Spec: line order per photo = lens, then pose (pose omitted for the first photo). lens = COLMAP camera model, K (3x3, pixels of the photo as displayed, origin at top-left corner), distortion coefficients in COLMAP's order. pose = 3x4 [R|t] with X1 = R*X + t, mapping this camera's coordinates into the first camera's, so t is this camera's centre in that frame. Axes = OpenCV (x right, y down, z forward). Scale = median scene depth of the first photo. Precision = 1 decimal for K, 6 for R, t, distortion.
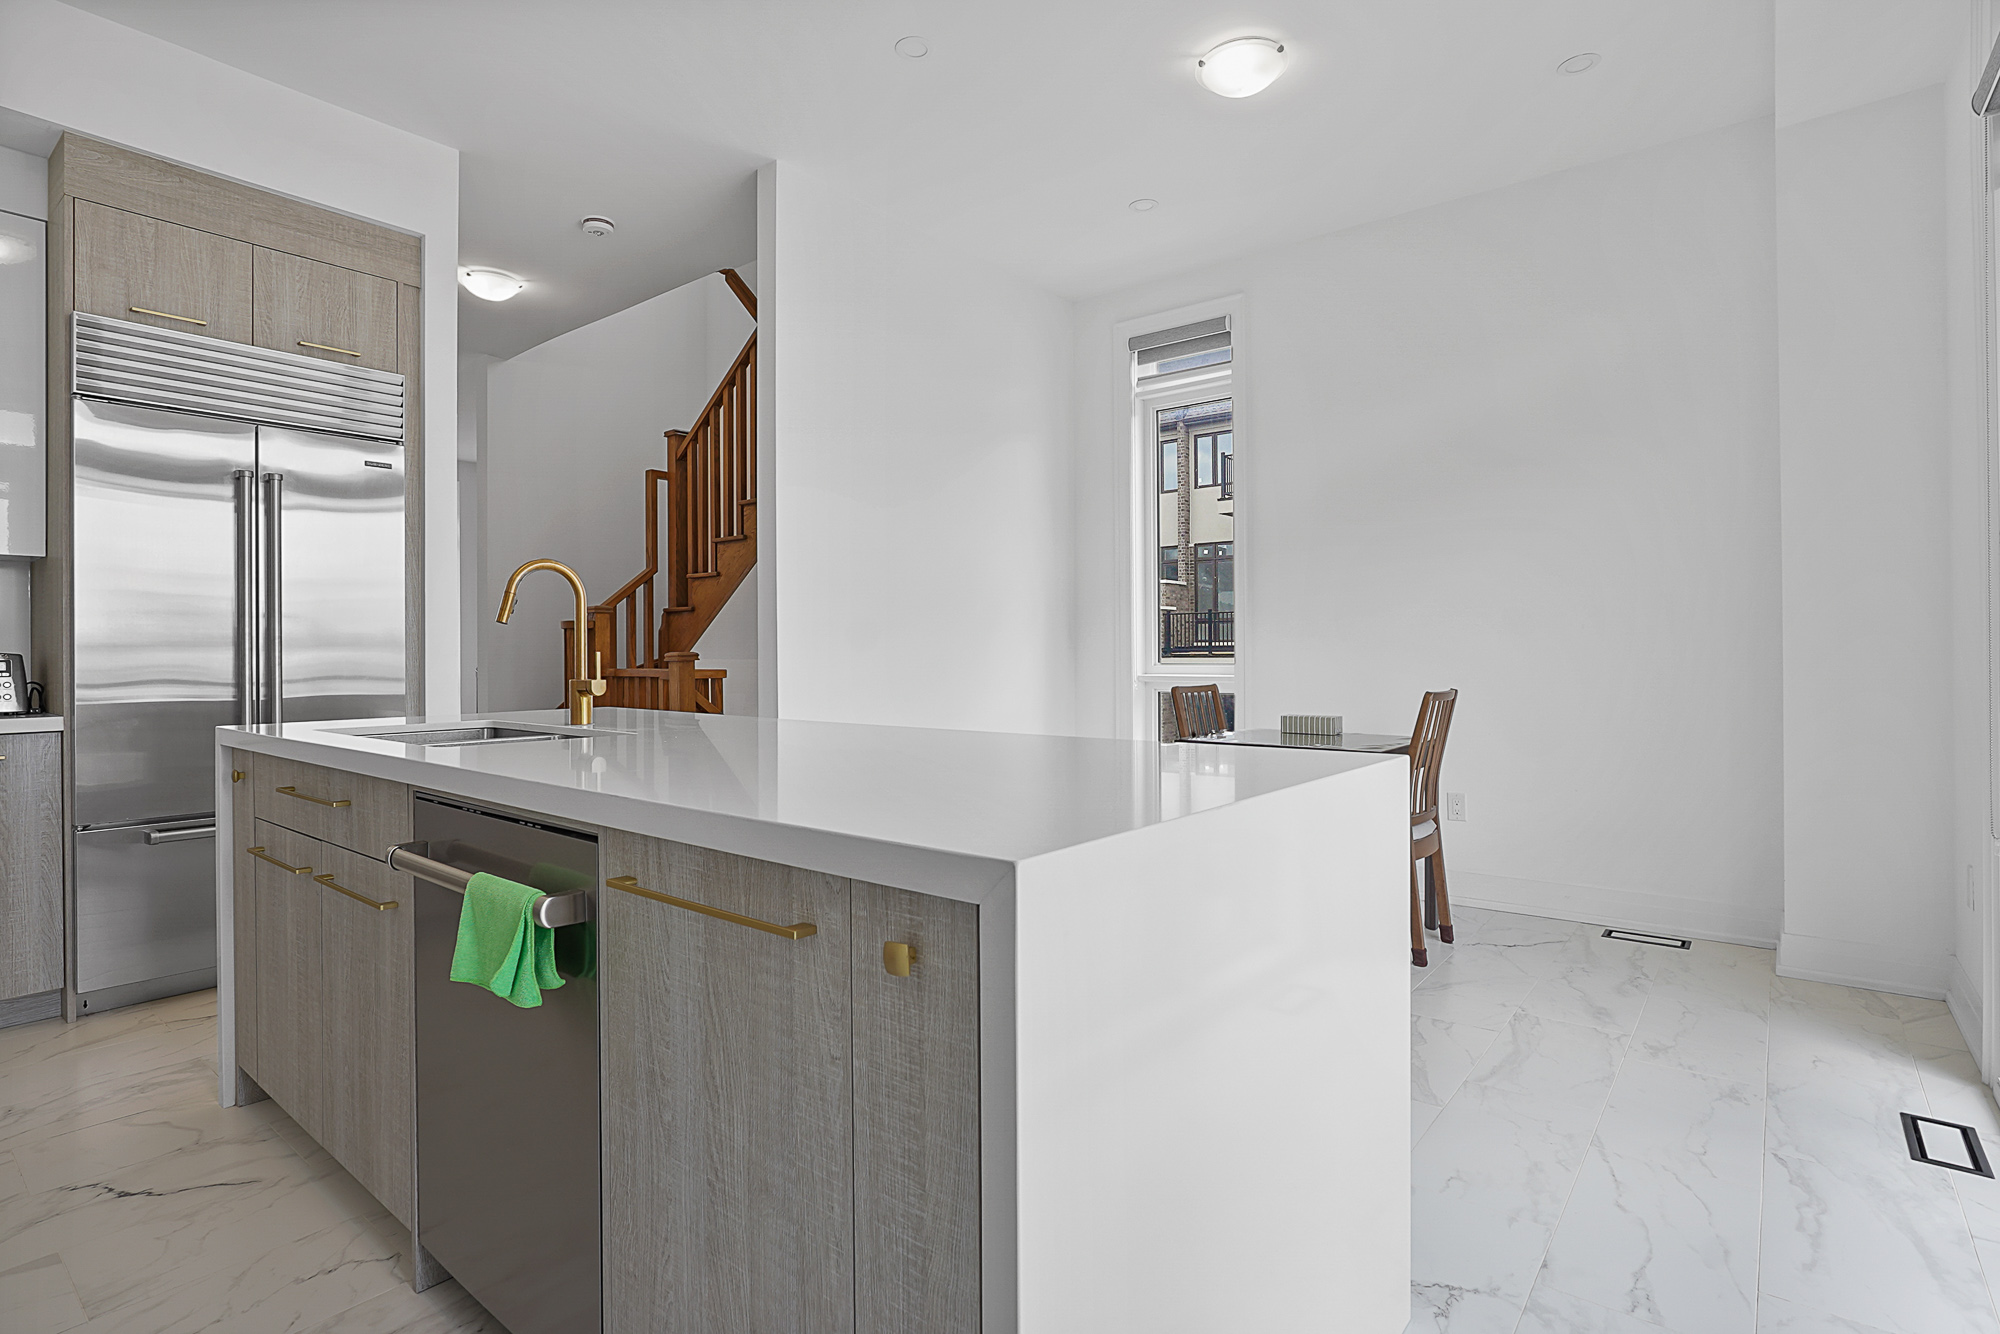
lens RADIAL K [[985.9, 0, 987.3], [0, 985.9, 648.6], [0, 0, 1]] dist [-0.010401, 0.002949]
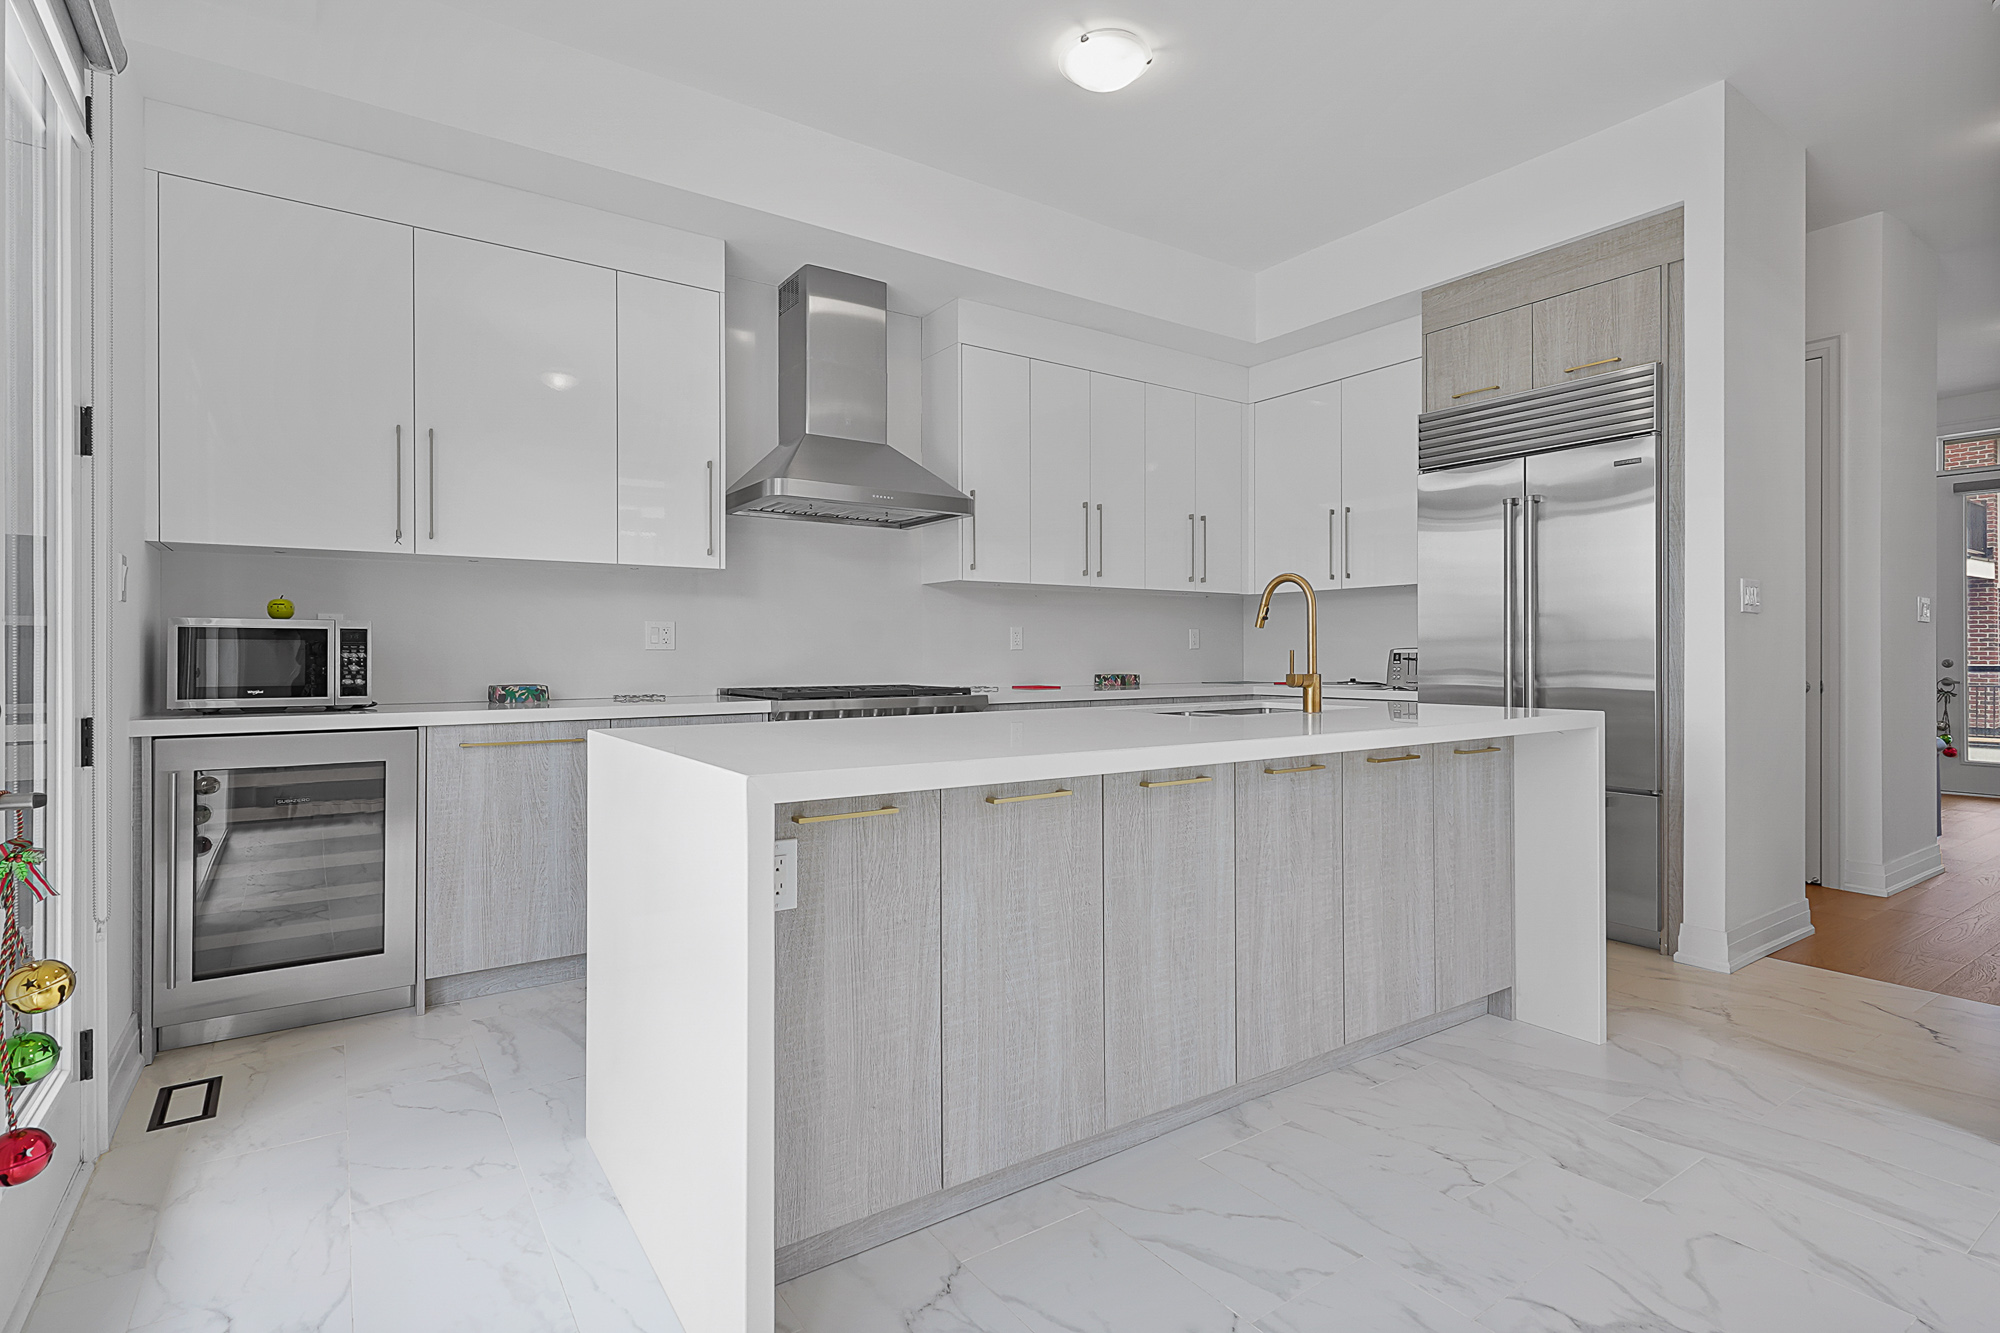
lens RADIAL K [[985.9, 0, 997.3], [0, 985.9, 659.8], [0, 0, 1]] dist [-0.010401, 0.002949]
pose [[-0.299657, 0.011127, -0.953982, 0.550329], [-0.000420, 0.999930, 0.011795, 0.007277], [0.954047, 0.003936, -0.299631, 0.688631]]
